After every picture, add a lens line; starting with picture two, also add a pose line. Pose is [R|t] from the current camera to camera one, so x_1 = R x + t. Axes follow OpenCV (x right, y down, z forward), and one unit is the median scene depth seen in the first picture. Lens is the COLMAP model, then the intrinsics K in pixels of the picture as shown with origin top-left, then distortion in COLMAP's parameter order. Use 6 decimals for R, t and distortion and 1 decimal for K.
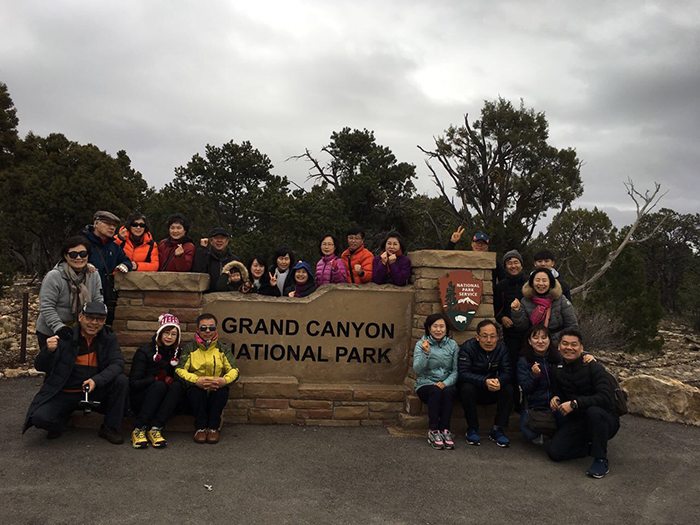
lens RADIAL K [[597.7, 0, 350.0], [0, 597.7, 262.5], [0, 0, 1]] dist [0.064150, 0.003544]
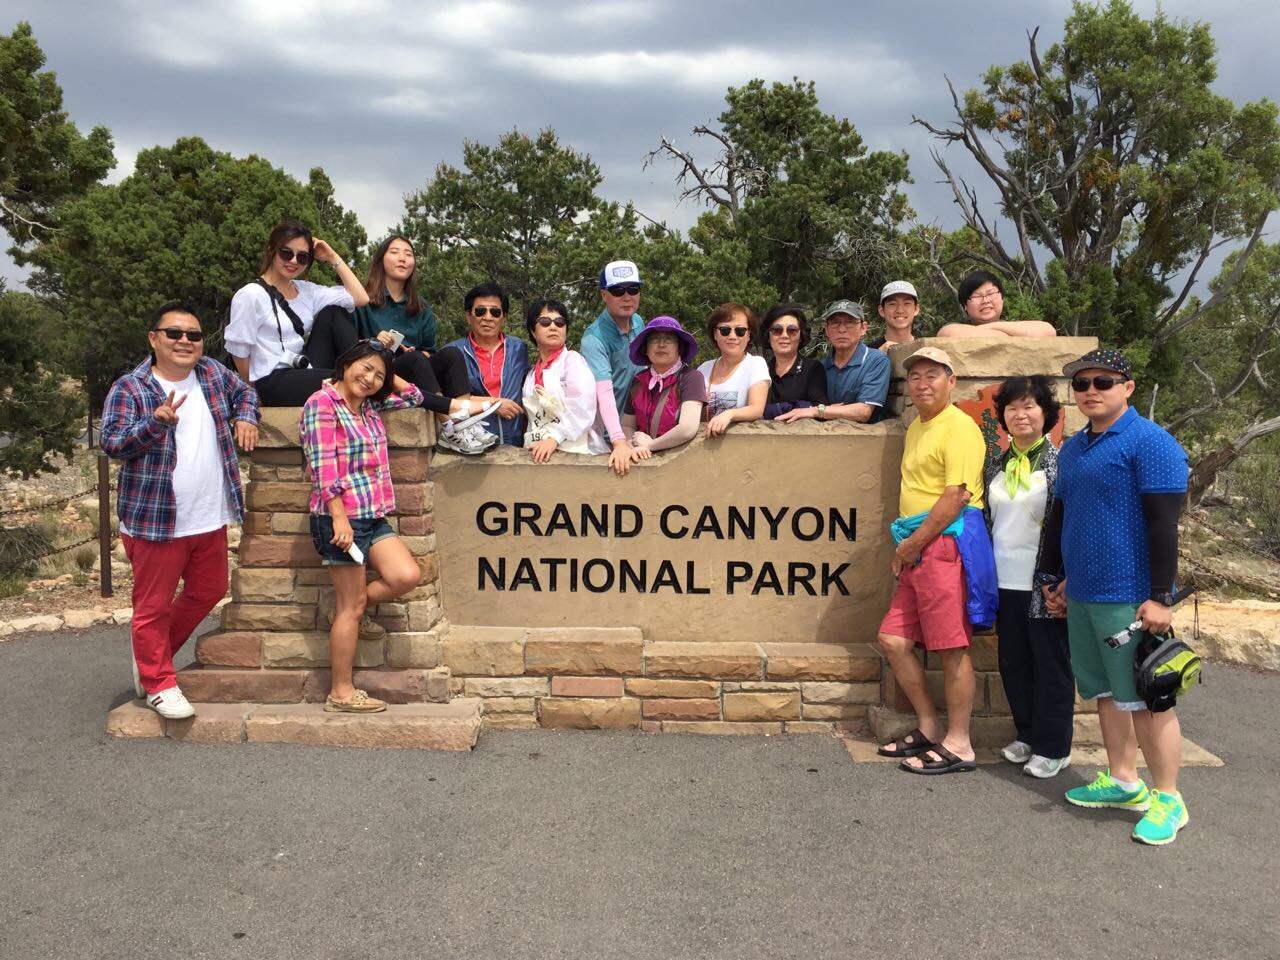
lens RADIAL K [[1183.1, 0, 640.0], [0, 1183.1, 480.0], [0, 0, 1]] dist [0.036766, 0.200174]
pose [[0.992248, -0.022179, -0.122280, 0.022595], [0.032538, 0.995986, 0.083384, 0.003386], [0.119939, -0.086717, 0.988987, 0.116017]]
